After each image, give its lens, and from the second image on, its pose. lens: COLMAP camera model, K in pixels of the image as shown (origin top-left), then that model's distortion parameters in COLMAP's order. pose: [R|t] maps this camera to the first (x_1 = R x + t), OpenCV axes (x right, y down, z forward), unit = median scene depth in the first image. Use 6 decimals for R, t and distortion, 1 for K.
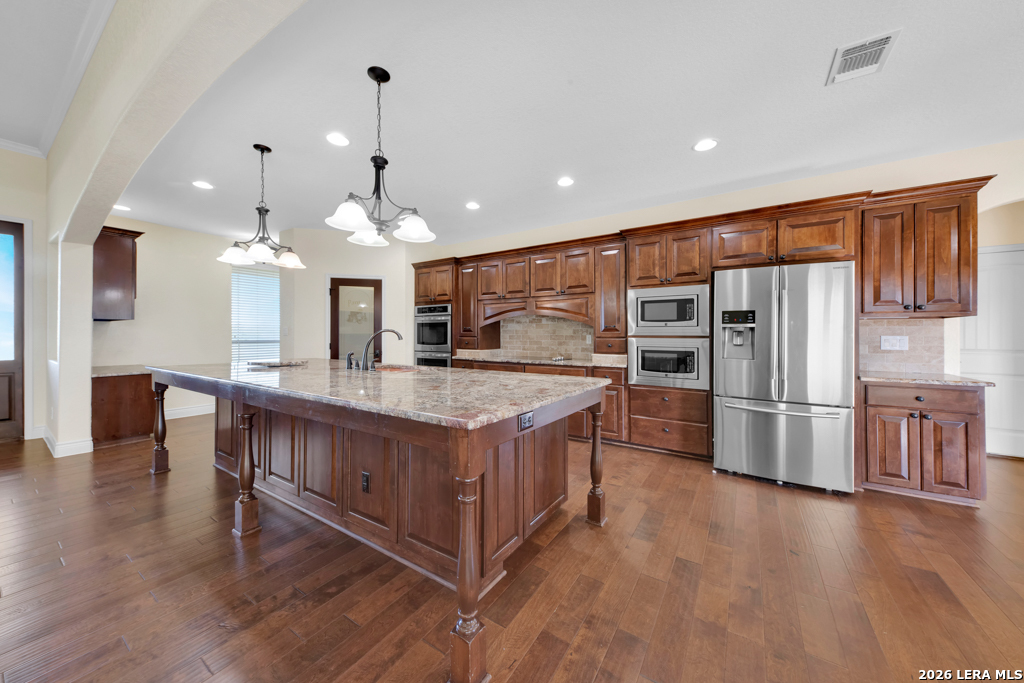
lens RADIAL K [[365.9, 0, 508.9], [0, 365.9, 339.4], [0, 0, 1]] dist [0.000311, -0.000125]
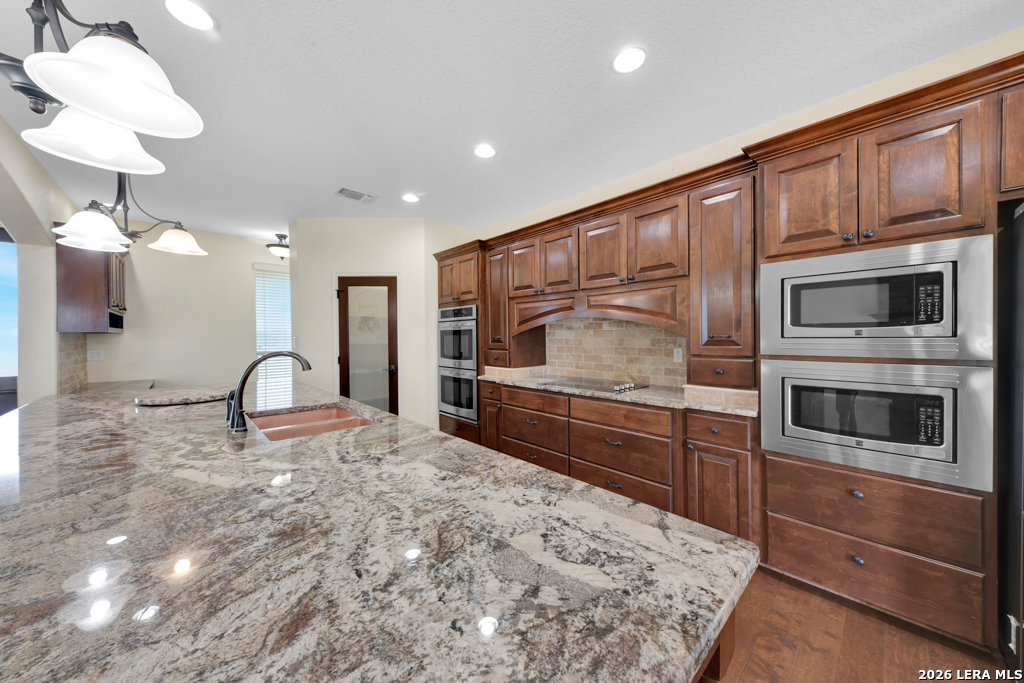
lens RADIAL K [[357.6, 0, 514.0], [0, 357.6, 344.0], [0, 0, 1]] dist [0.008738, -0.000127]
pose [[0.976034, -0.005515, -0.217547, 0.082767], [0.007580, 0.999934, 0.008656, -0.026961], [0.217485, -0.010097, 0.976012, 0.363542]]
